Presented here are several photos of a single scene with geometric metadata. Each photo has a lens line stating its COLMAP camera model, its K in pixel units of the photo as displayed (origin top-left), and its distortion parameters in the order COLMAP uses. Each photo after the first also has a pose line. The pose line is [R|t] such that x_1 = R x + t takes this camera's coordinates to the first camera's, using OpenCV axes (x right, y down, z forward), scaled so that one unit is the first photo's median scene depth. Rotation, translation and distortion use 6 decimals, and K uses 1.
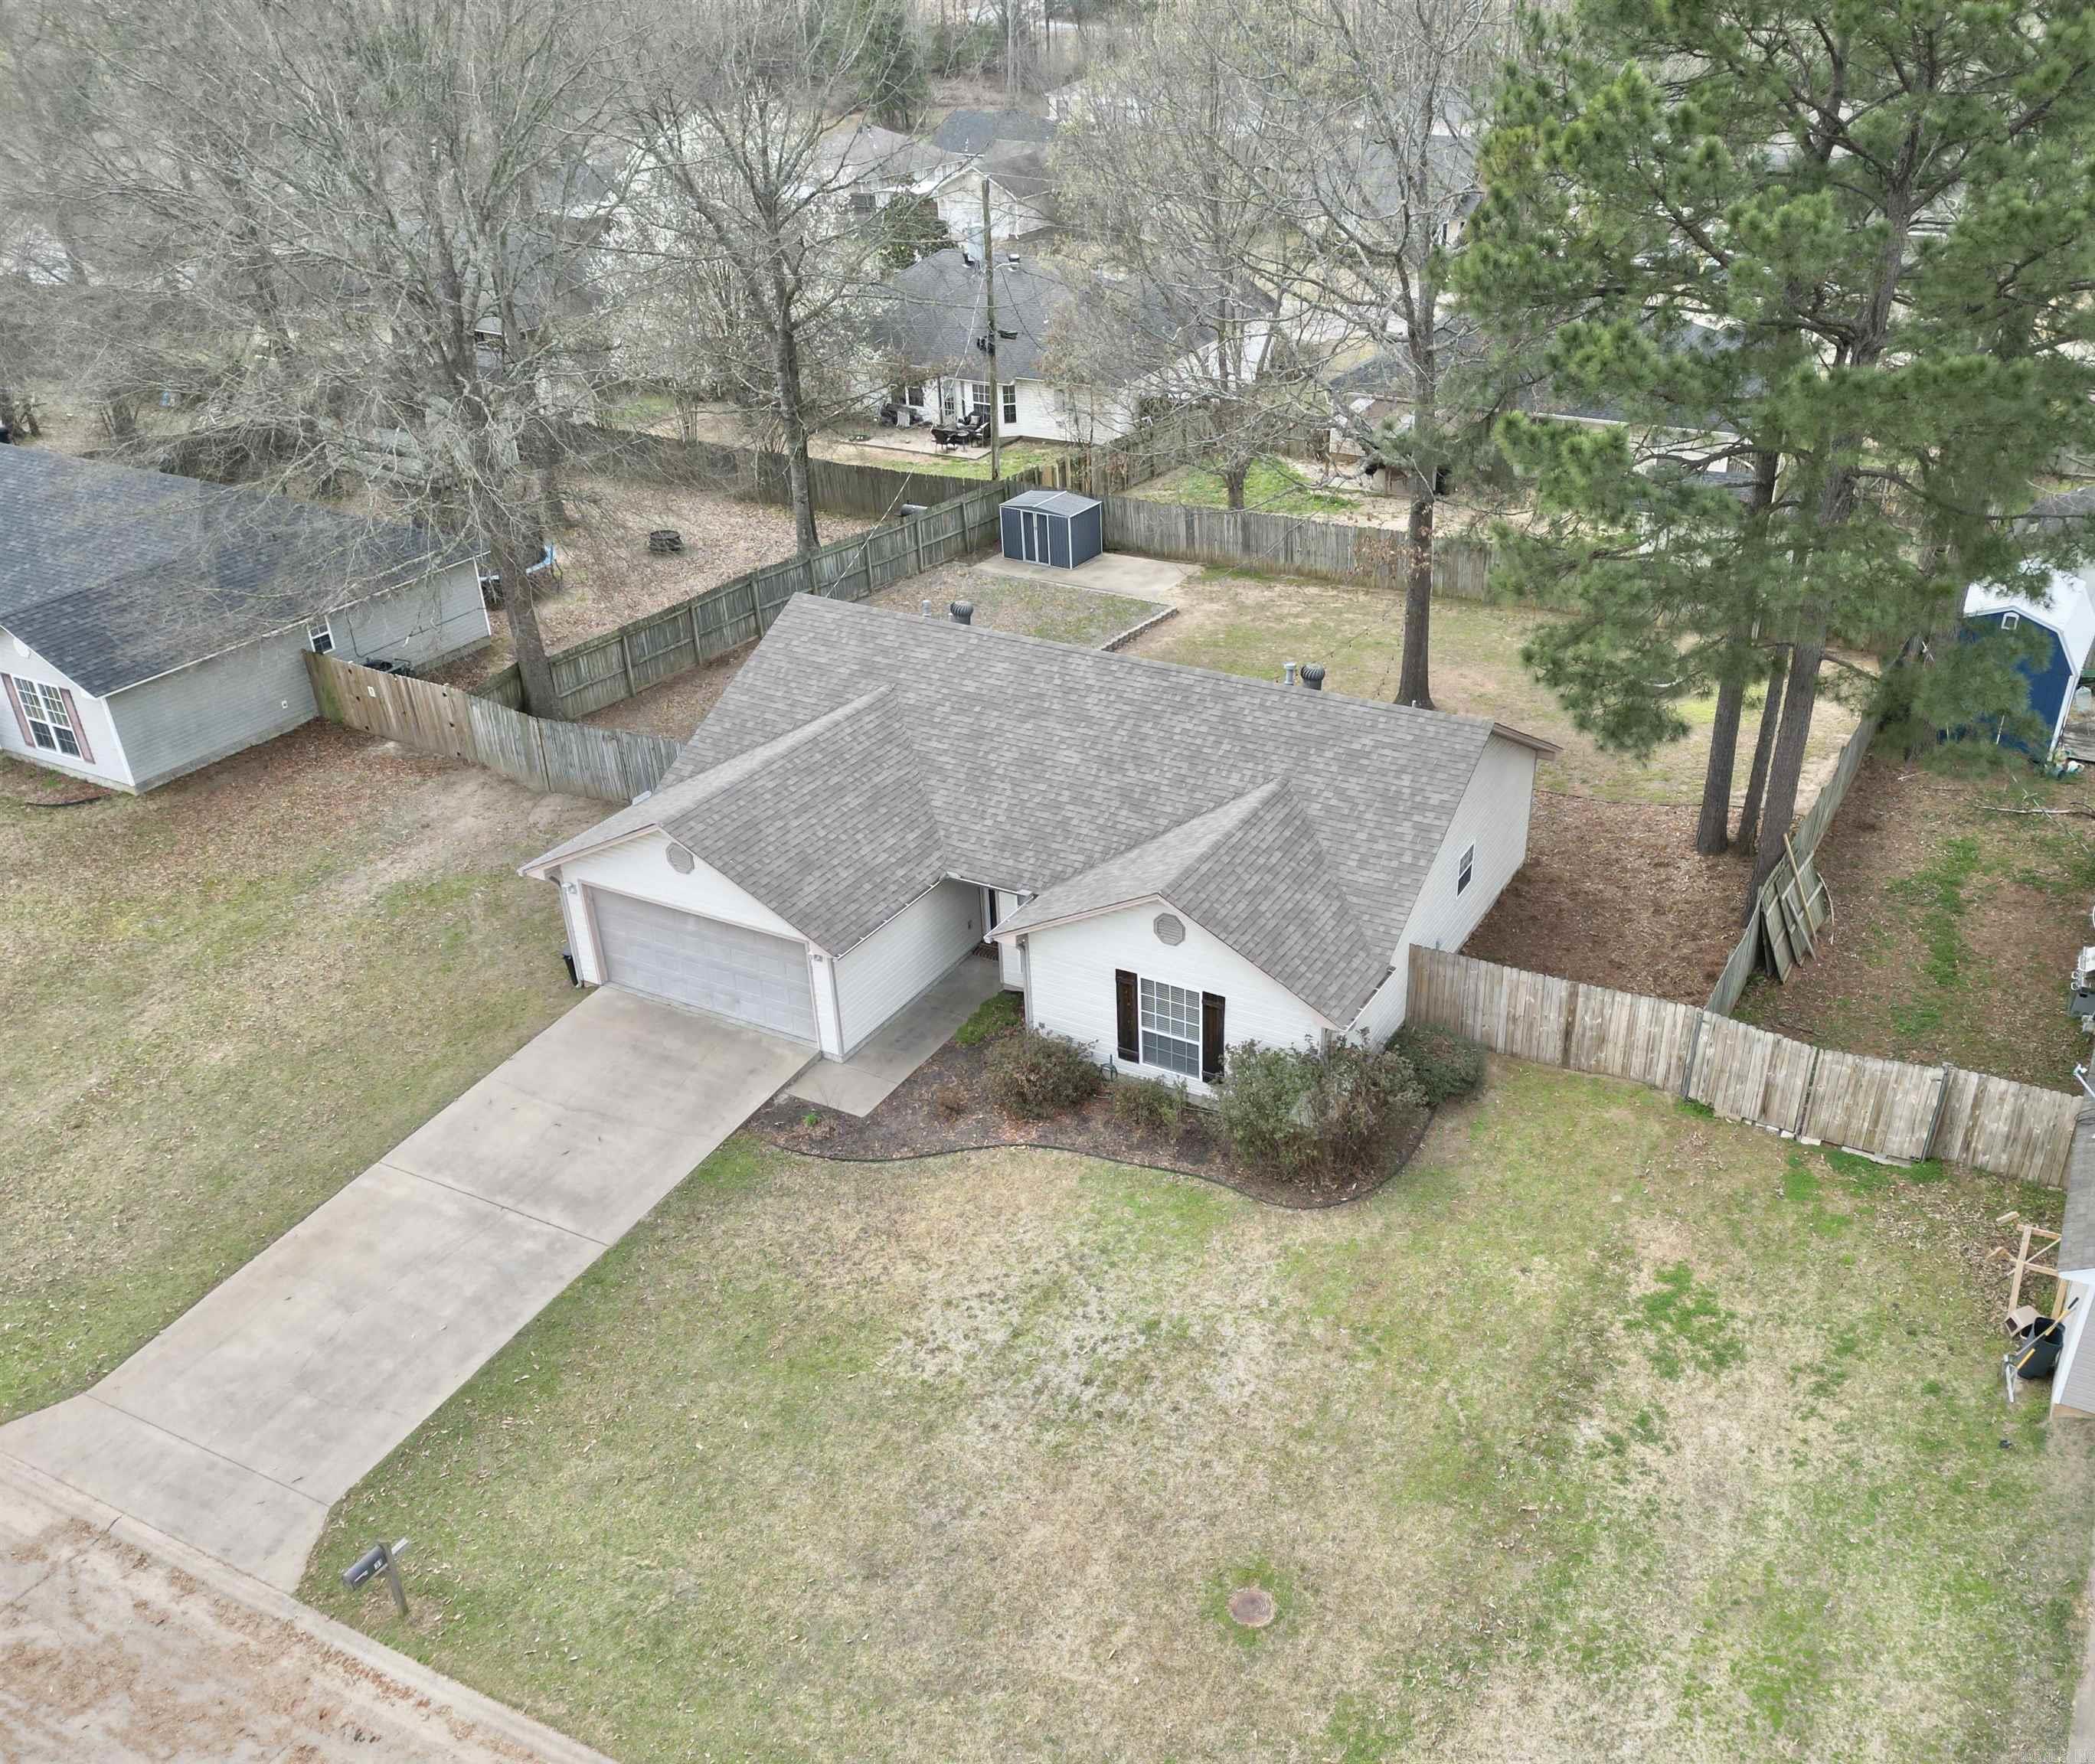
lens RADIAL K [[1834.2, 0, 1187.8], [0, 1834.2, 957.0], [0, 0, 1]] dist [0.107889, -0.179240]
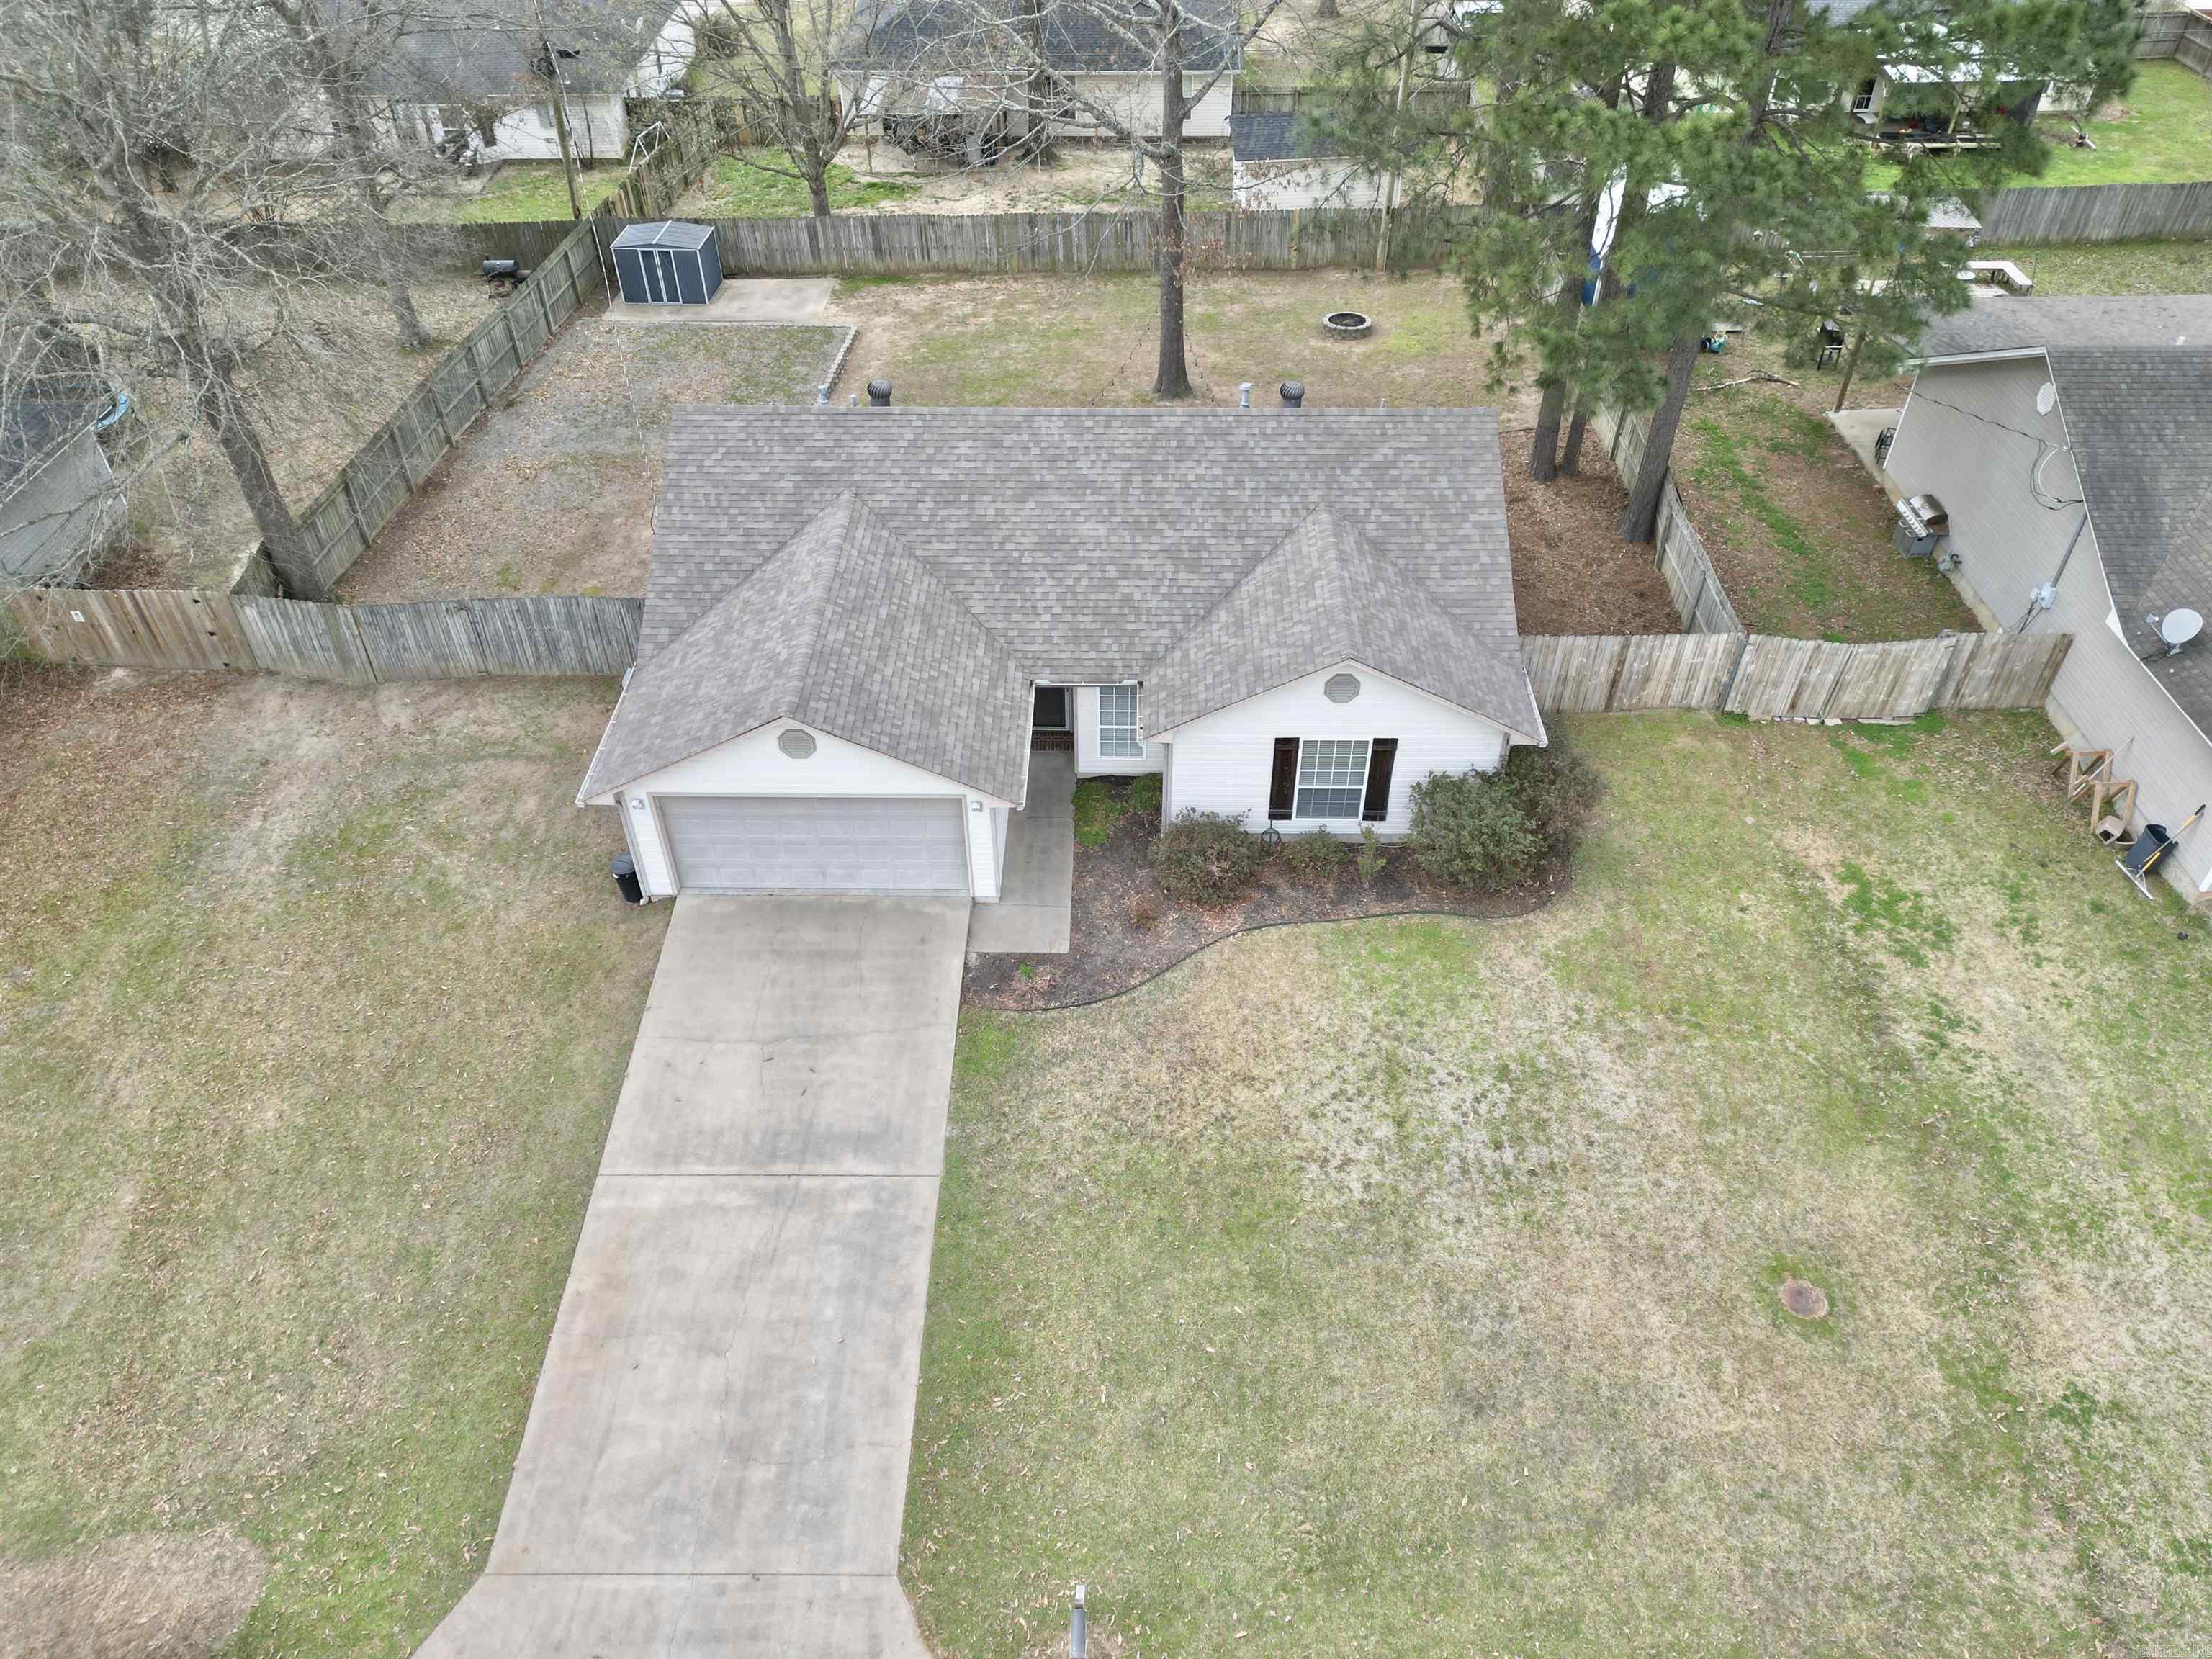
lens RADIAL K [[1553.1, 0, 1106.0], [0, 1553.1, 829.5], [0, 0, 1]] dist [0.069451, -0.069644]
pose [[0.900010, -0.285557, 0.329301, -0.411981], [0.222306, 0.950584, 0.216726, -0.148887], [-0.374915, -0.121850, 0.919016, 0.250120]]
